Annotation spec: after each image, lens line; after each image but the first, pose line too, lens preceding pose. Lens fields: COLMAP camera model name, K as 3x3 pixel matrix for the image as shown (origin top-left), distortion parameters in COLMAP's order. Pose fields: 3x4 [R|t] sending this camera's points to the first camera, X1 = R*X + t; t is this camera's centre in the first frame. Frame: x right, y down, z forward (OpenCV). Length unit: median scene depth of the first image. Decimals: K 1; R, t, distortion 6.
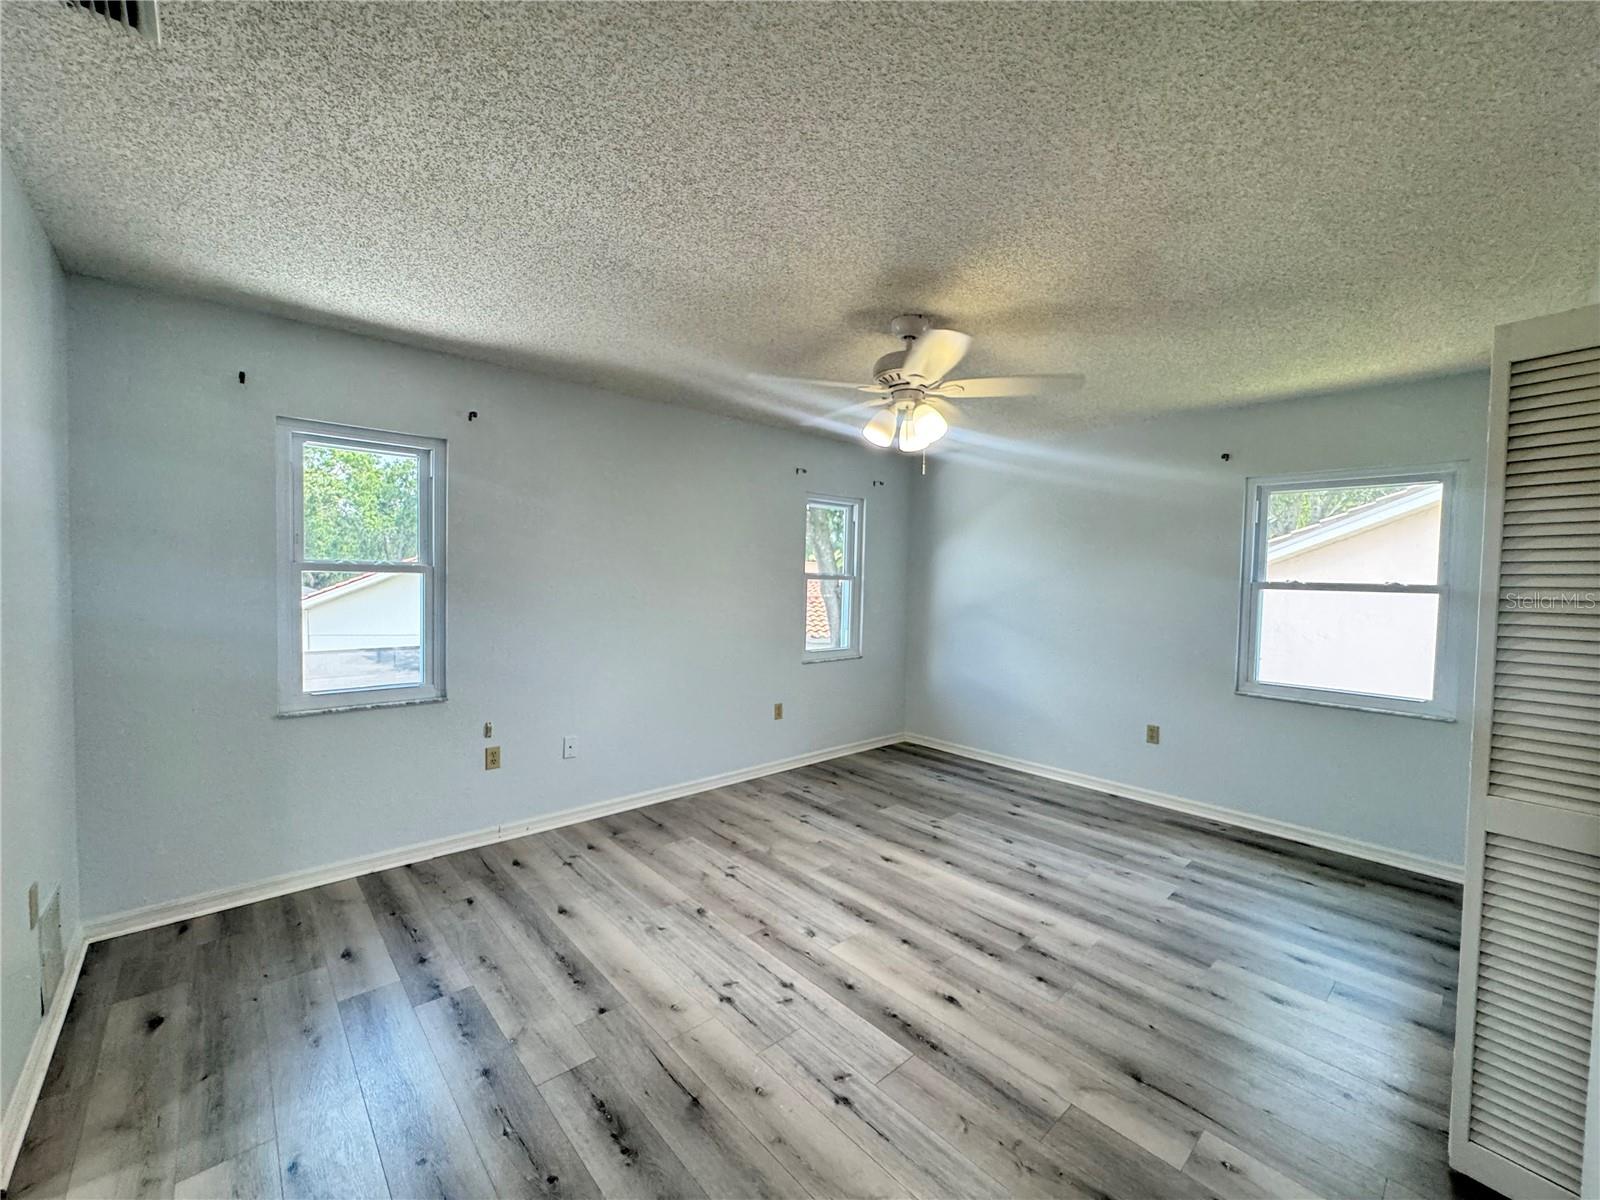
lens RADIAL K [[642.9, 0, 797.7], [0, 642.9, 601.6], [0, 0, 1]] dist [-0.004546, 0.000449]
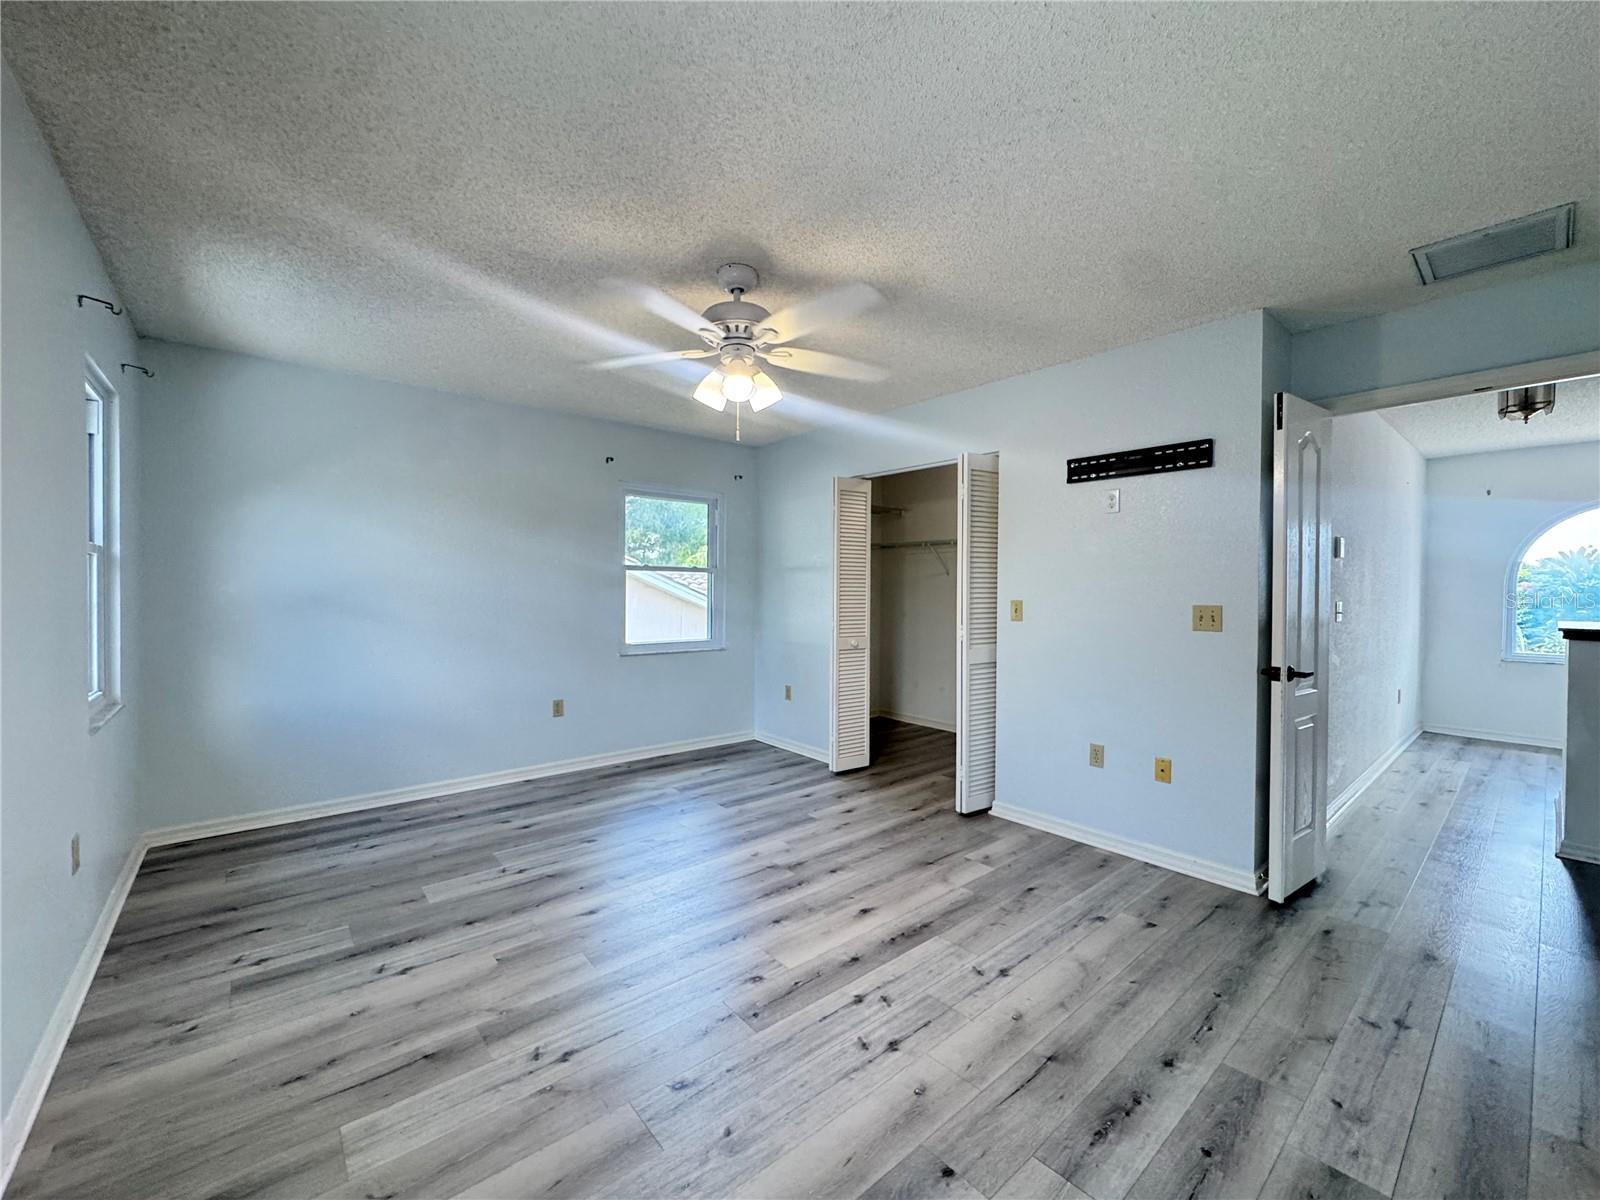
lens RADIAL K [[642.9, 0, 797.7], [0, 642.9, 601.6], [0, 0, 1]] dist [-0.004546, 0.000449]
pose [[0.033699, -0.039086, 0.998667, -0.617516], [0.032780, 0.998741, 0.037983, 0.004890], [-0.998894, 0.031456, 0.034938, 0.718018]]
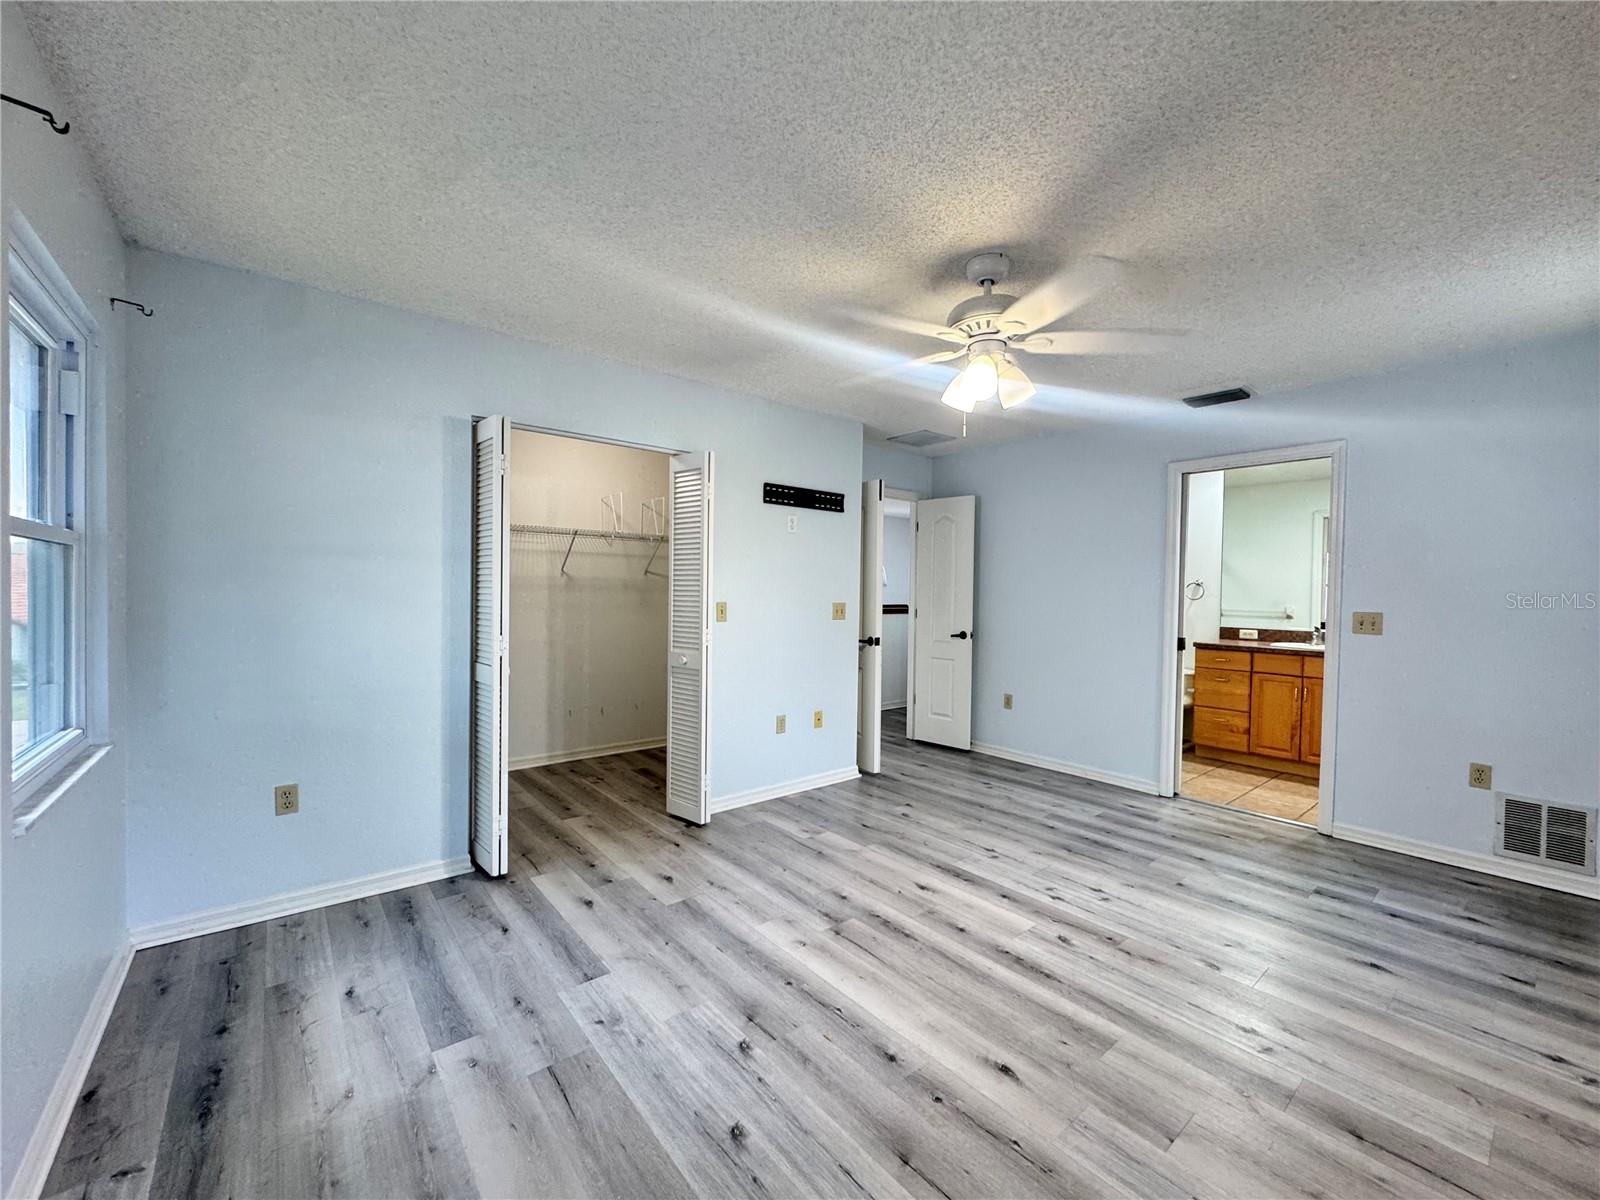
lens RADIAL K [[642.9, 0, 797.7], [0, 642.9, 601.6], [0, 0, 1]] dist [-0.004546, 0.000449]
pose [[-0.998280, -0.033479, 0.048117, 0.302447], [-0.030738, 0.997923, 0.056617, -0.014279], [-0.049913, 0.055040, -0.997236, 1.533975]]
